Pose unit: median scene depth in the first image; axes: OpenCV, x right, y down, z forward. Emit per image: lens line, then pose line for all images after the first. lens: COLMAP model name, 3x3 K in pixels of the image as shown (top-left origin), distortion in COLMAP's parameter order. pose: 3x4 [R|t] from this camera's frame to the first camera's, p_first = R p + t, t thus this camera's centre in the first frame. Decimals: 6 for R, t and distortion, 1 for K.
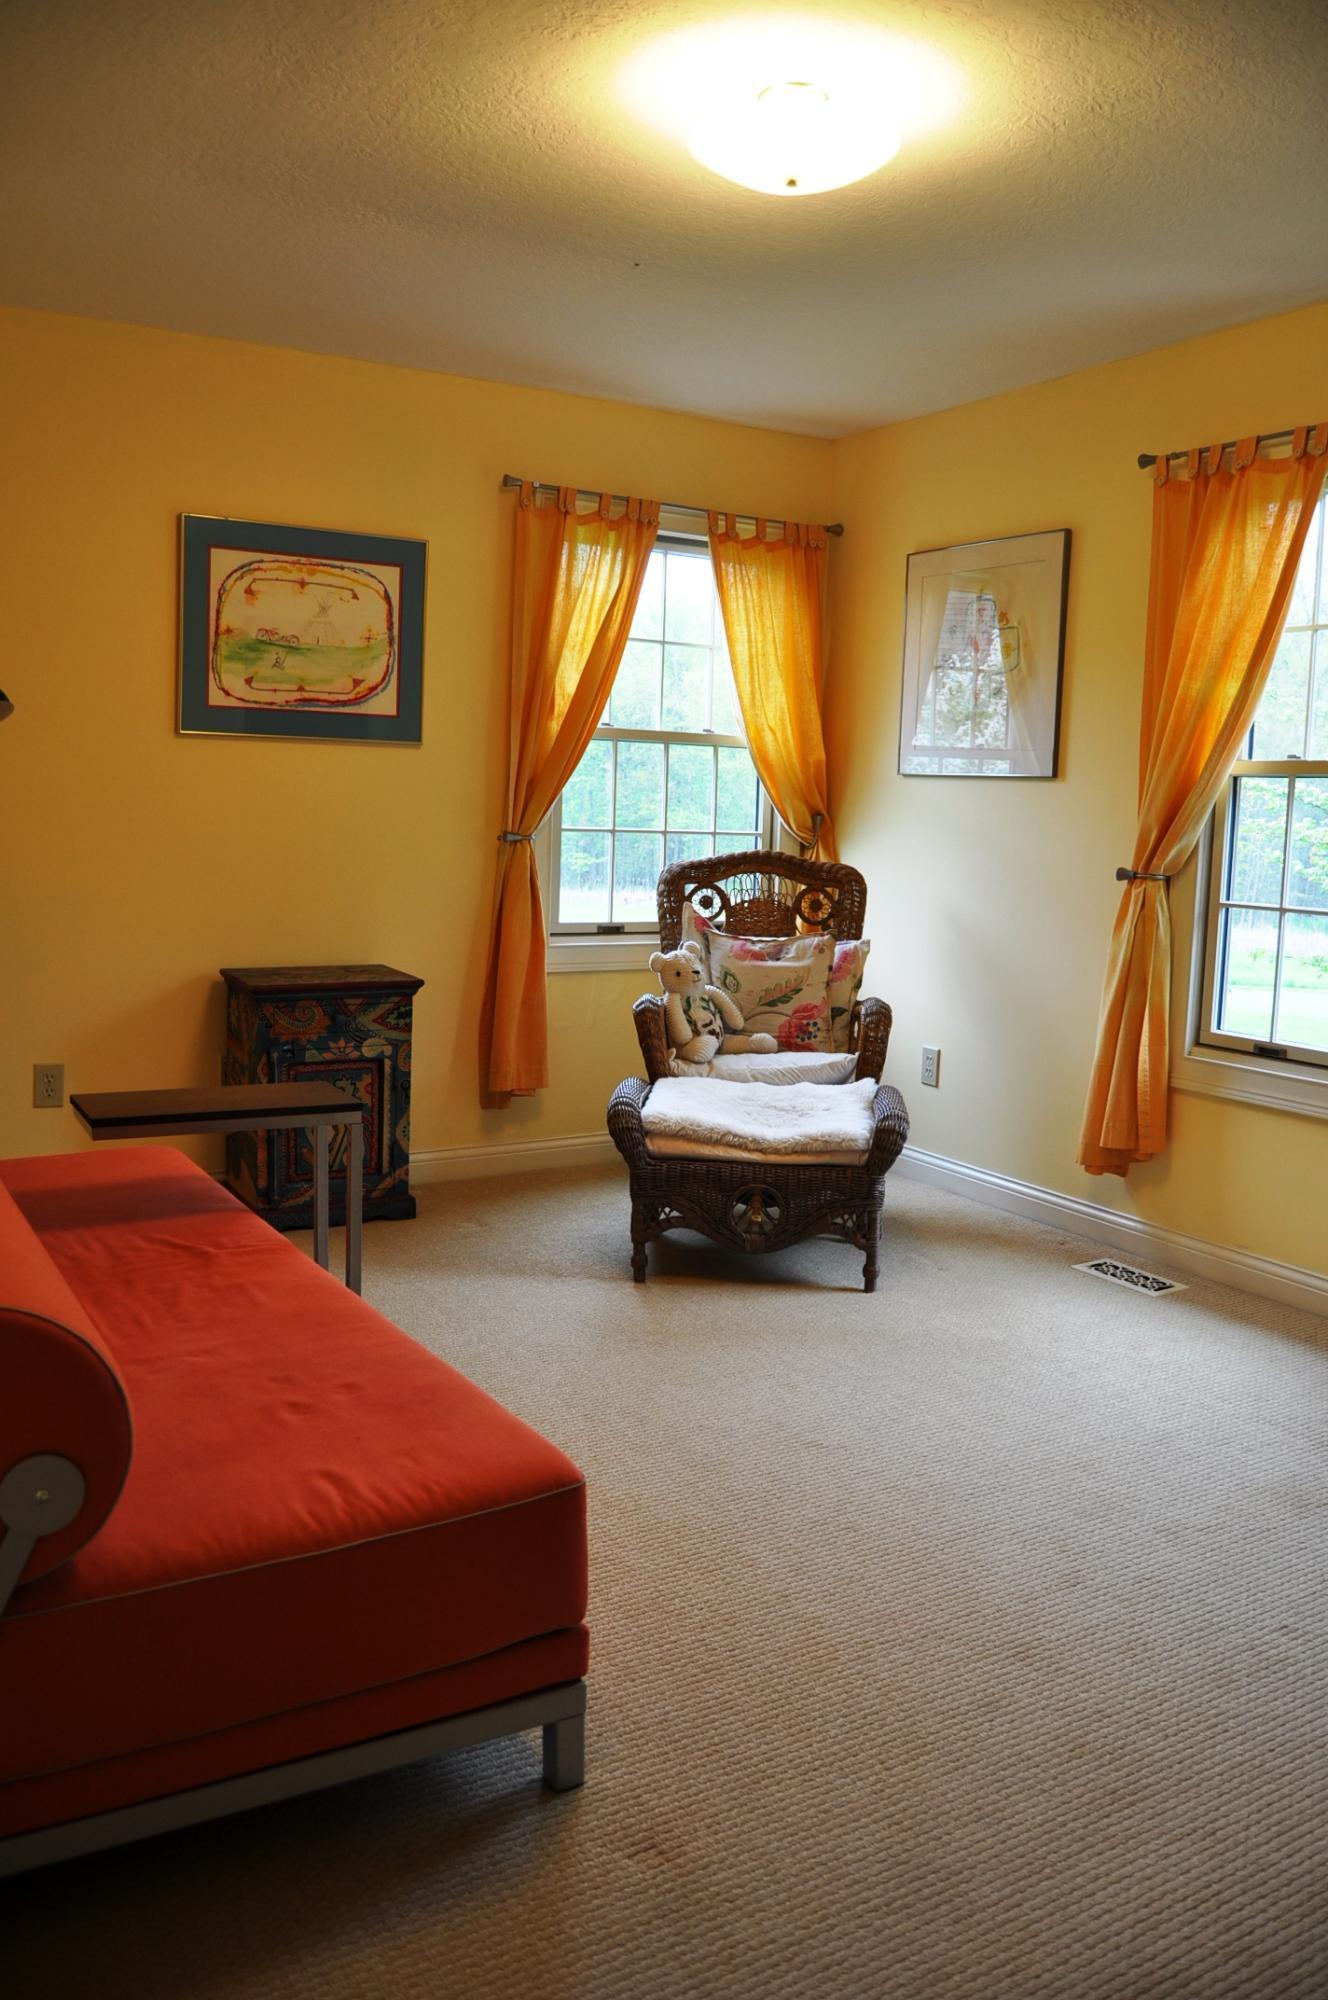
lens RADIAL K [[1566.6, 0, 664.0], [0, 1566.6, 1000.0], [0, 0, 1]] dist [-0.094819, 0.041541]
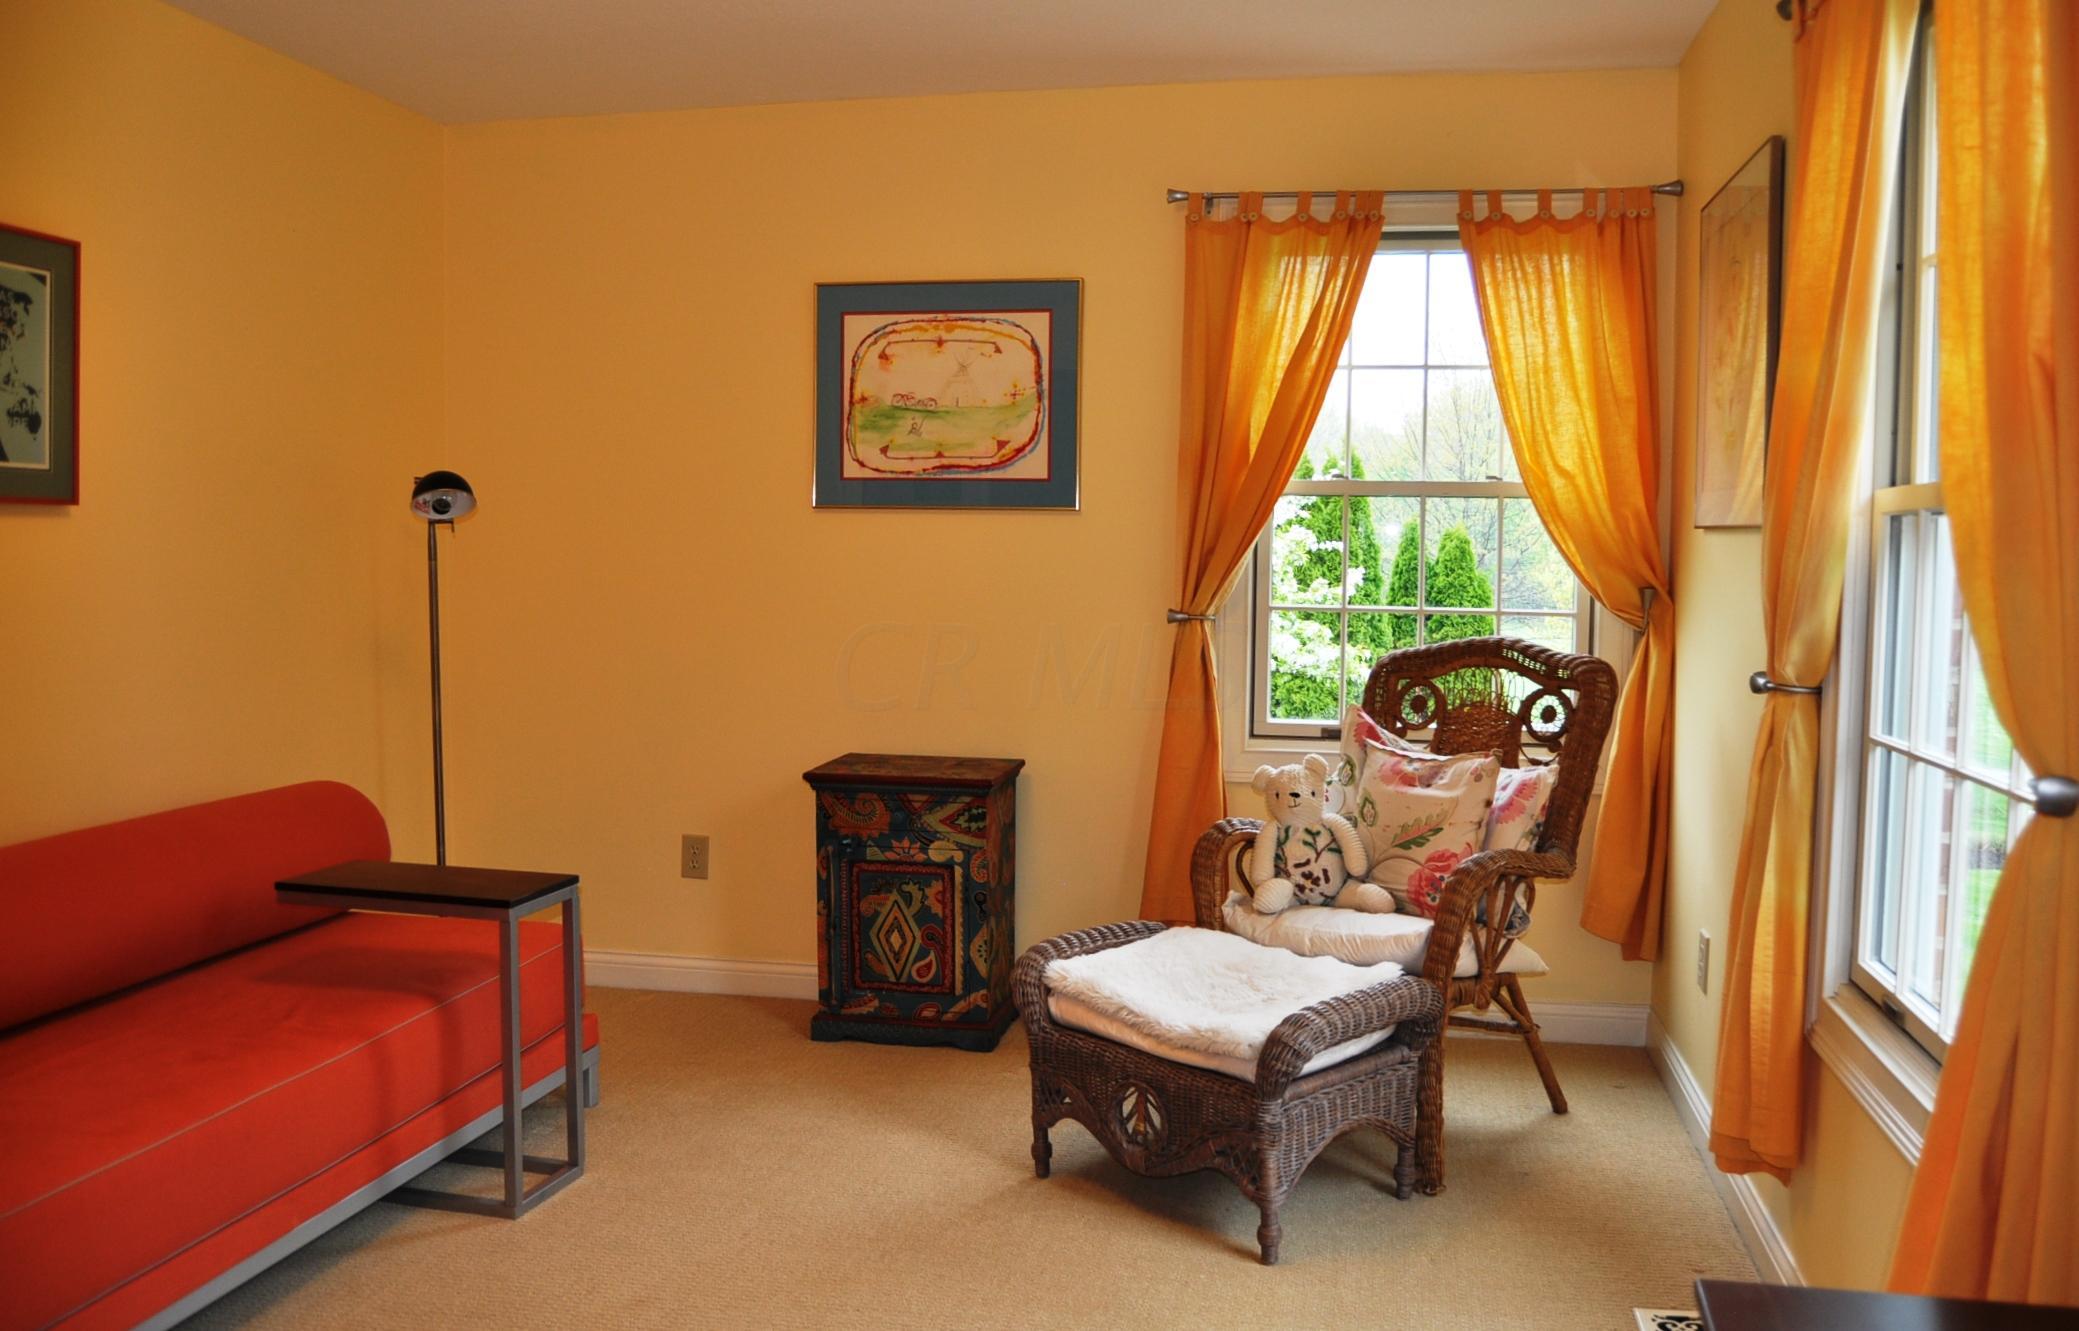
lens RADIAL K [[1686.1, 0, 1039.5], [0, 1686.1, 665.5], [0, 0, 1]] dist [-0.091194, 0.001541]
pose [[0.740259, 0.024137, -0.671889, 0.484785], [-0.071160, 0.996555, -0.042600, -0.037319], [0.668546, 0.079346, 0.739426, 0.309810]]
